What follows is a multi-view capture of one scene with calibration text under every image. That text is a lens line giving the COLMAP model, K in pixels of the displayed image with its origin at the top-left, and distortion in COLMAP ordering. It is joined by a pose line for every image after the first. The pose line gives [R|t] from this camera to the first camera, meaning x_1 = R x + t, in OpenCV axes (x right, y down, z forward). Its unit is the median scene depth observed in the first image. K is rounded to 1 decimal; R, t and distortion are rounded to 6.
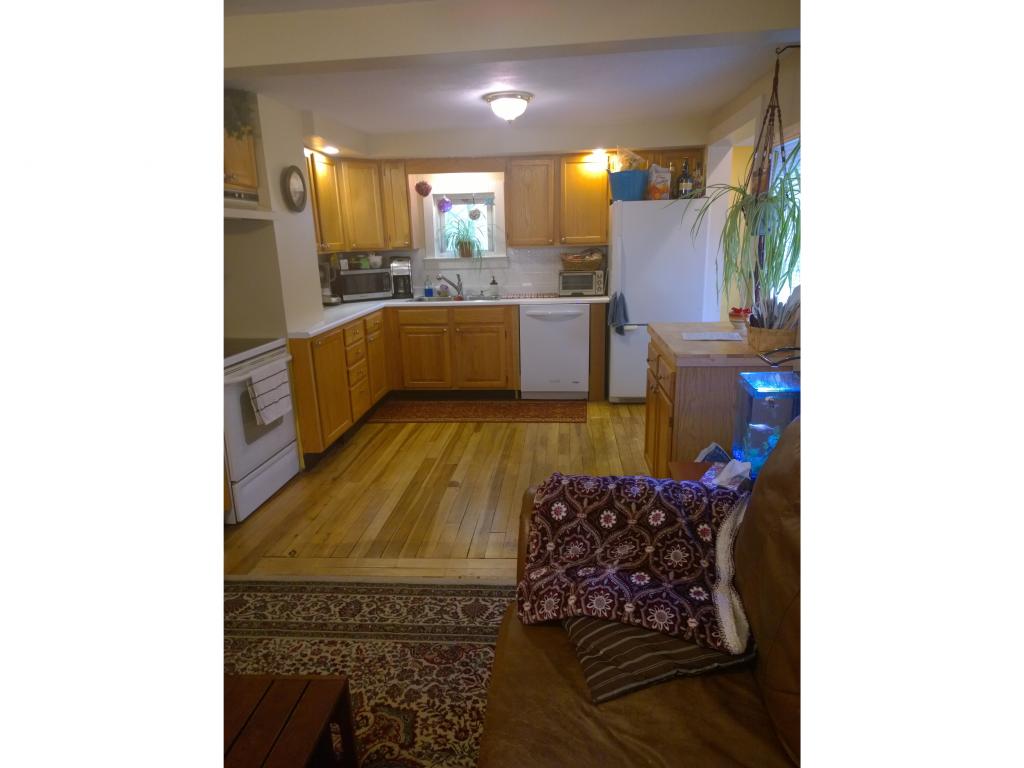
lens RADIAL K [[605.1, 0, 516.2], [0, 605.1, 387.6], [0, 0, 1]] dist [0.020451, 0.000154]
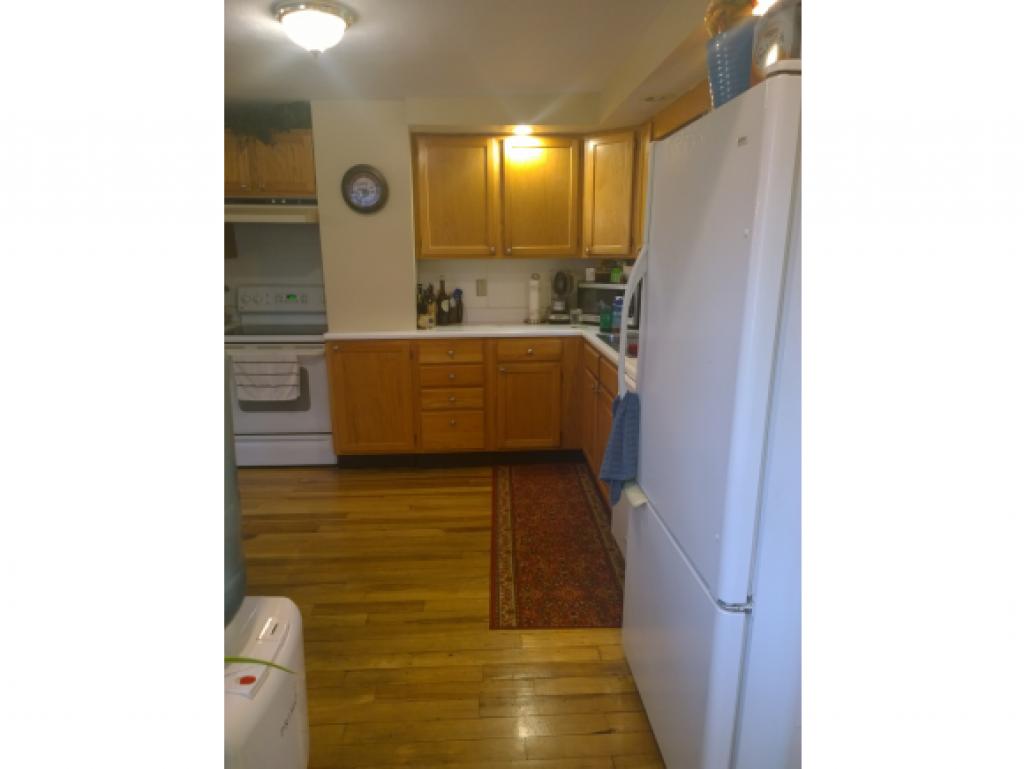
lens RADIAL K [[605.1, 0, 516.2], [0, 605.1, 388.1], [0, 0, 1]] dist [0.020451, 0.000154]
pose [[0.130104, 0.244763, -0.960814, 0.523796], [-0.242249, 0.947529, 0.208576, -0.223358], [0.961451, 0.205619, 0.182571, 0.876513]]
